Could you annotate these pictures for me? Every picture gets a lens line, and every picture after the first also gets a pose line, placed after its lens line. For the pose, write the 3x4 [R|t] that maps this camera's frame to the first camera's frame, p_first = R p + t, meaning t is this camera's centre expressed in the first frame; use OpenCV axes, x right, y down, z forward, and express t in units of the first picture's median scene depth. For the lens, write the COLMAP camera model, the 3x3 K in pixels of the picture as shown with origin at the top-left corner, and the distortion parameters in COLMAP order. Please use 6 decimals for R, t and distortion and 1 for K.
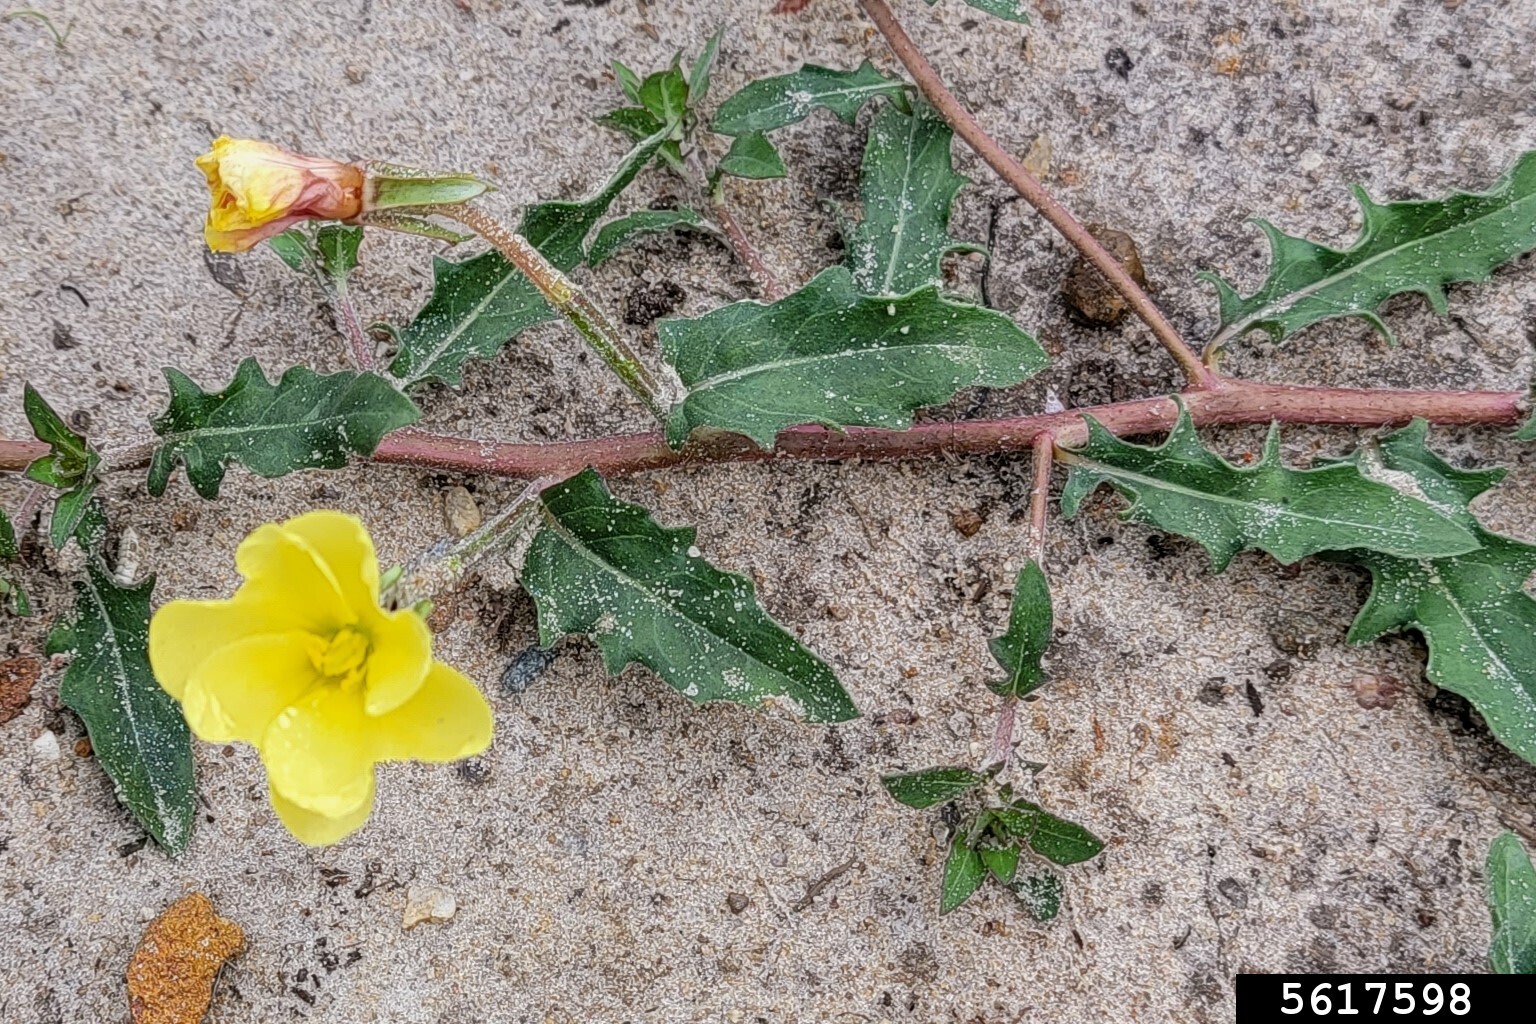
lens RADIAL K [[730.1, 0, 771.7], [0, 730.1, 522.1], [0, 0, 1]] dist [0.005374, -0.000258]
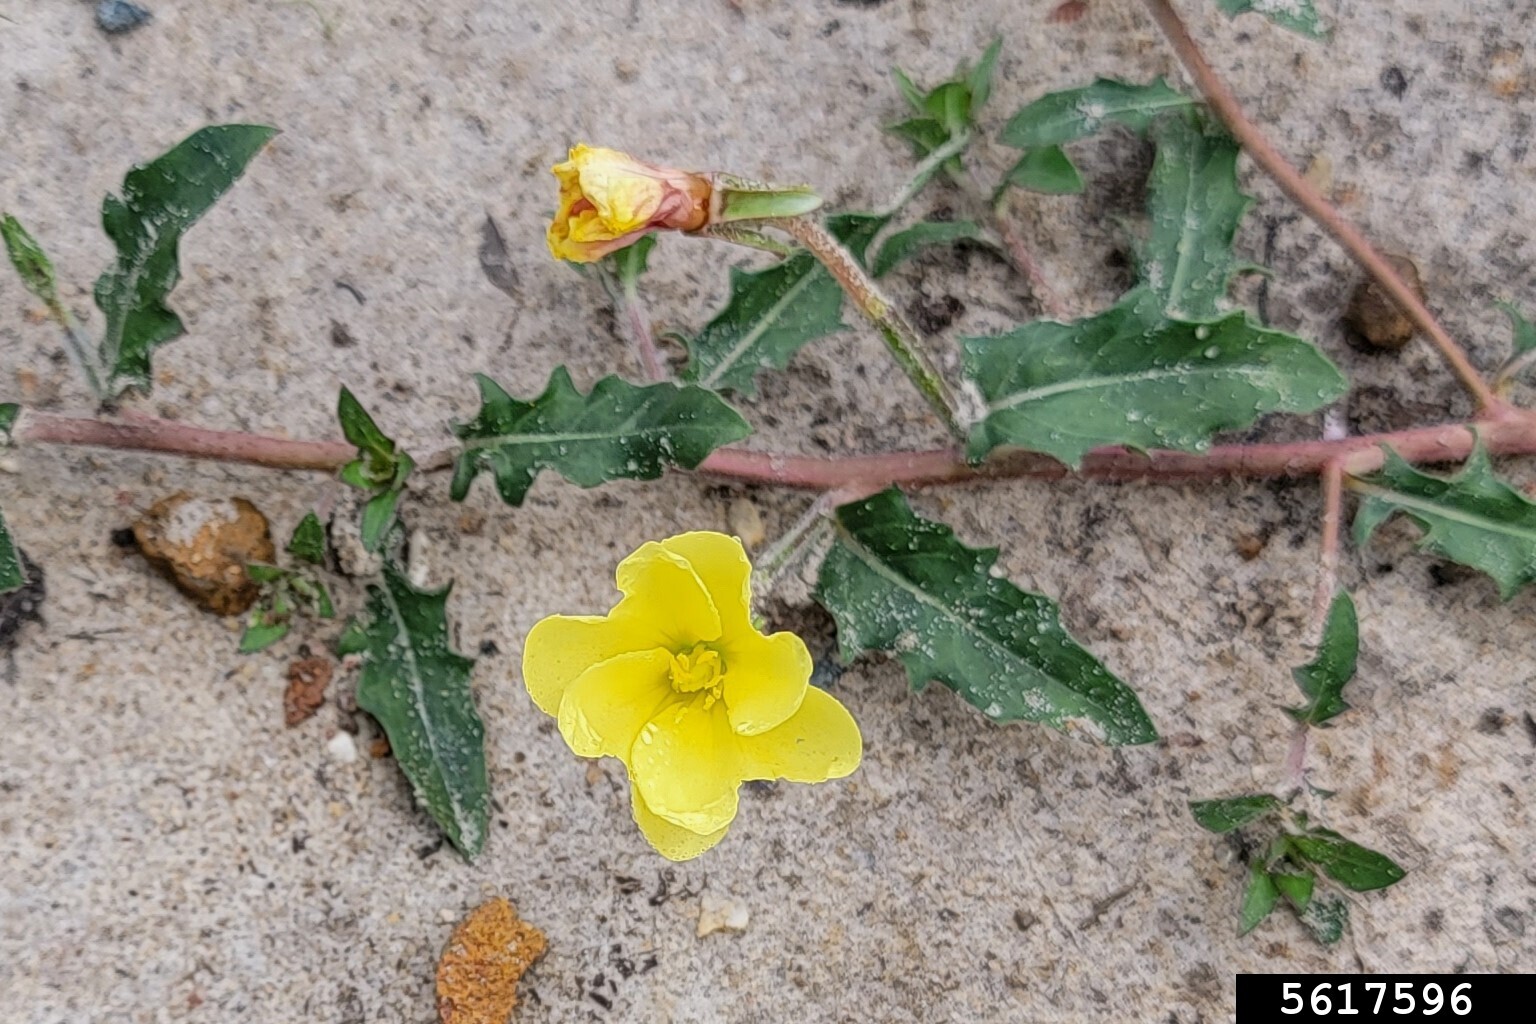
lens RADIAL K [[730.1, 0, 763.3], [0, 730.1, 524.4], [0, 0, 1]] dist [0.005374, -0.000258]
pose [[0.999649, 0.026037, 0.004850, -0.415264], [-0.026133, 0.999441, 0.020862, -0.034532], [-0.004304, -0.020981, 0.999771, 0.004800]]
